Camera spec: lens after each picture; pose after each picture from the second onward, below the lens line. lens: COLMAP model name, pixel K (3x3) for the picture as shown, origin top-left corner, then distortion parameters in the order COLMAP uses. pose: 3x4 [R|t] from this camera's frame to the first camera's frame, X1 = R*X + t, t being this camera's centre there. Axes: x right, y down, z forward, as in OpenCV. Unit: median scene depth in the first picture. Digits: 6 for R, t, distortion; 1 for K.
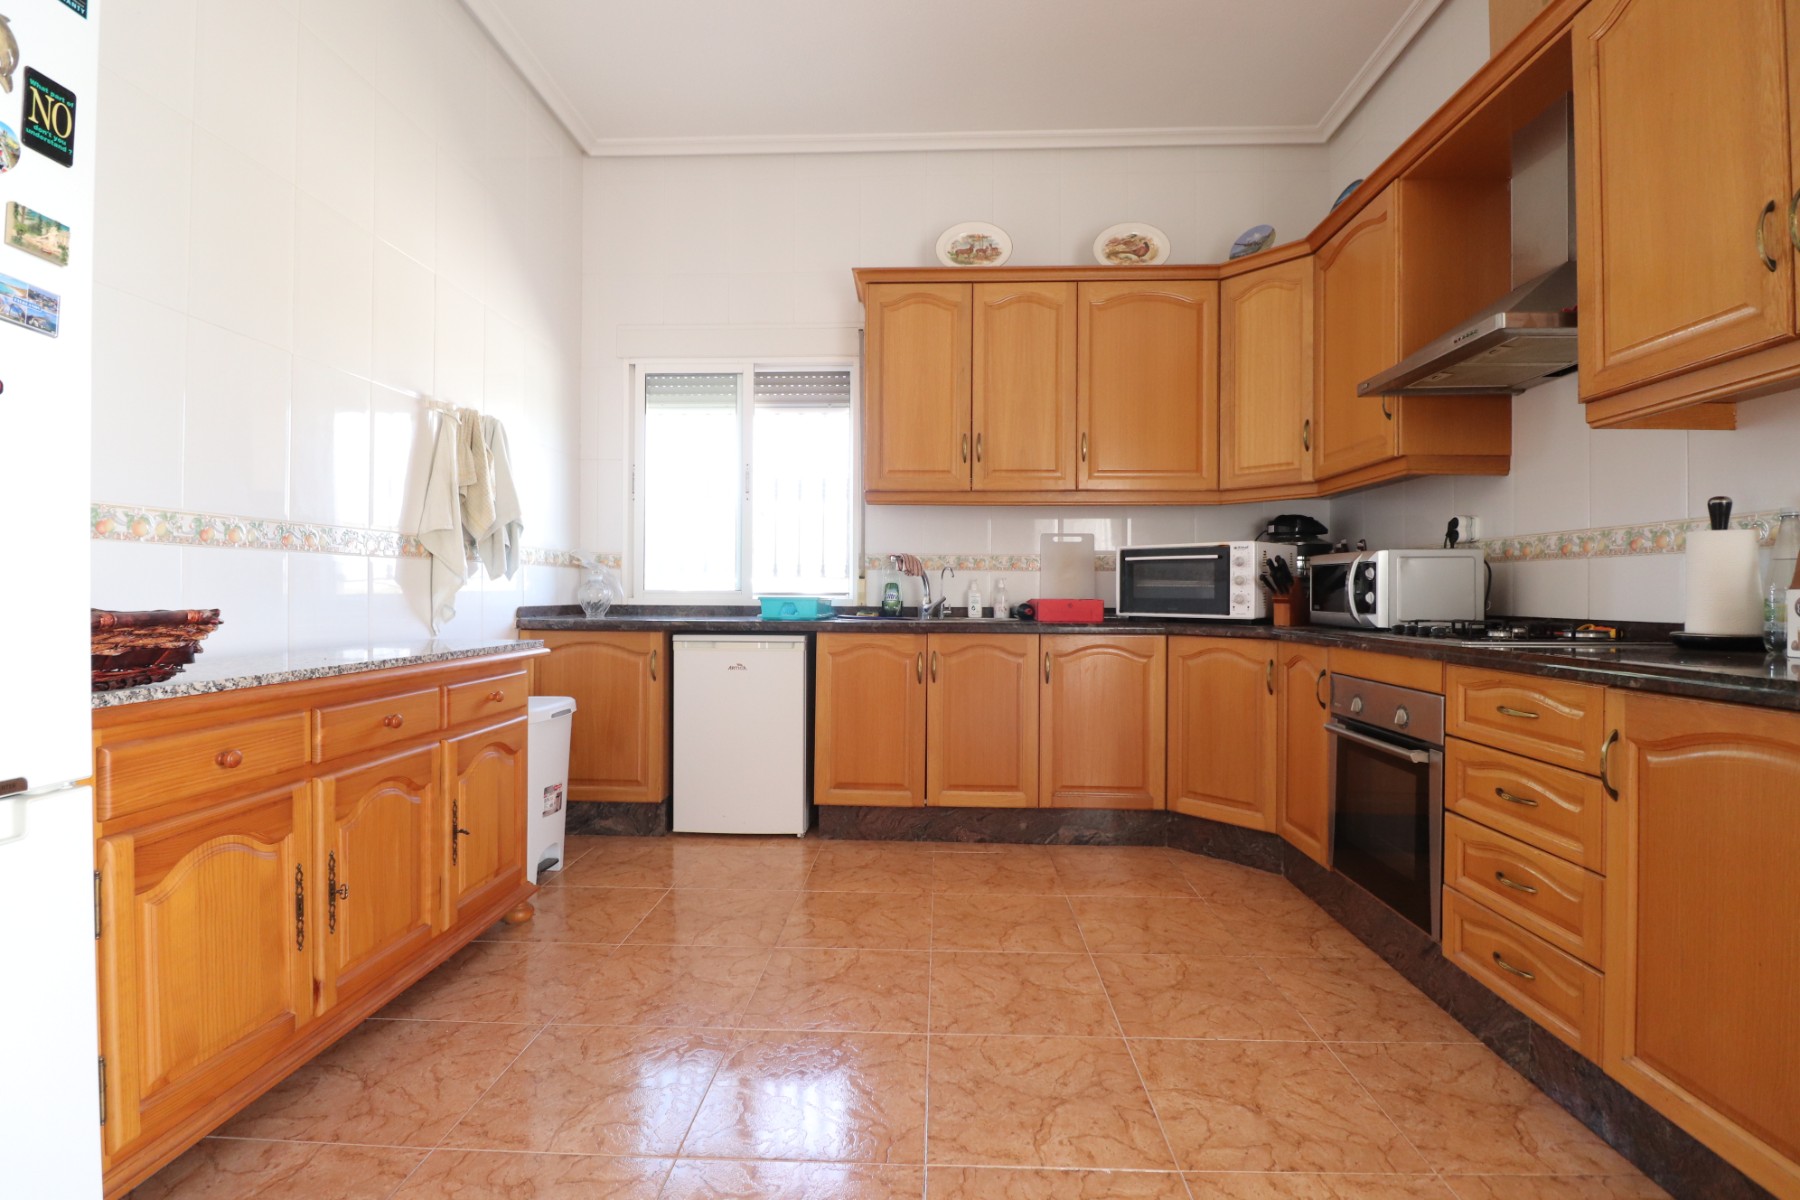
lens RADIAL K [[839.5, 0, 902.4], [0, 839.5, 587.6], [0, 0, 1]] dist [0.002488, -0.011384]
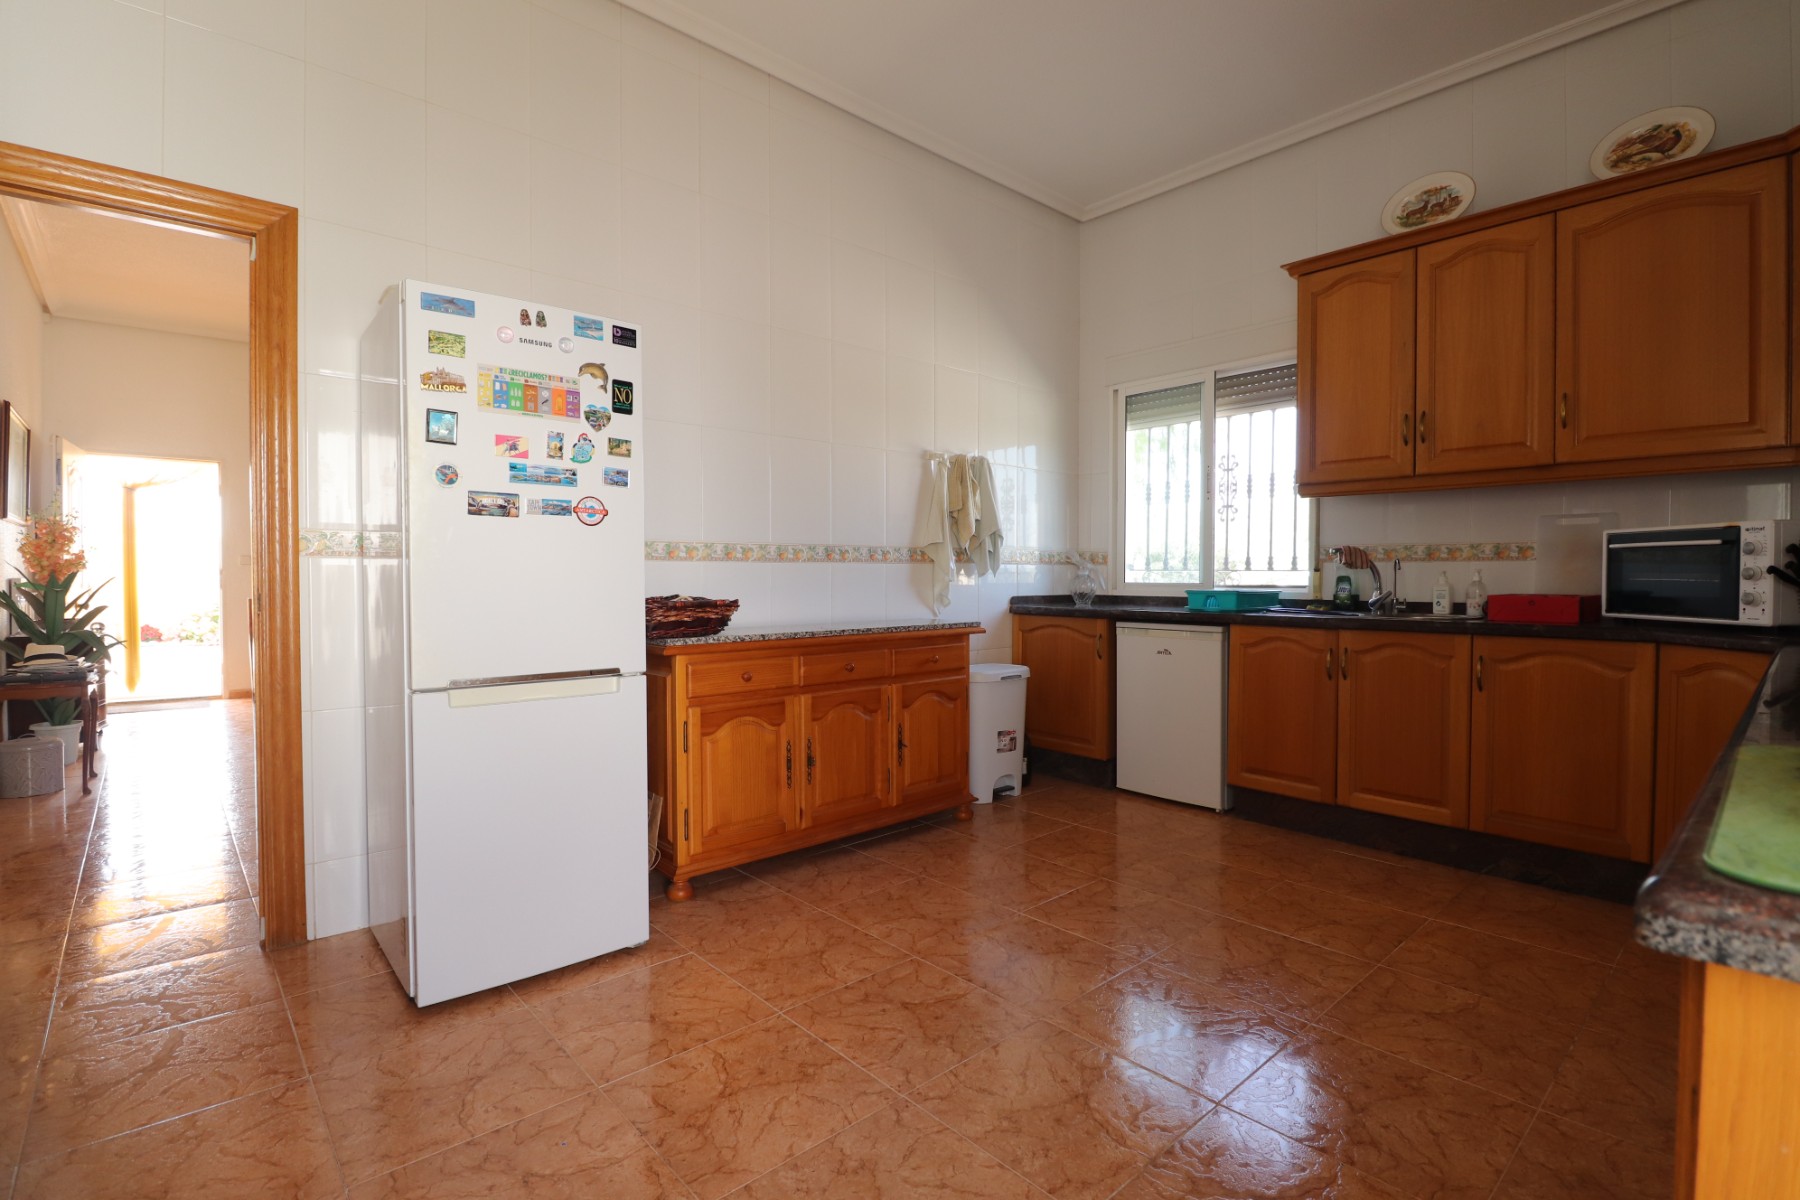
lens RADIAL K [[839.2, 0, 907.9], [0, 839.2, 588.0], [0, 0, 1]] dist [0.002968, -0.015456]
pose [[0.700731, 0.005700, -0.713402, 0.380472], [0.007816, 0.999847, 0.015667, -0.012308], [0.713382, -0.016554, 0.700579, -0.039673]]
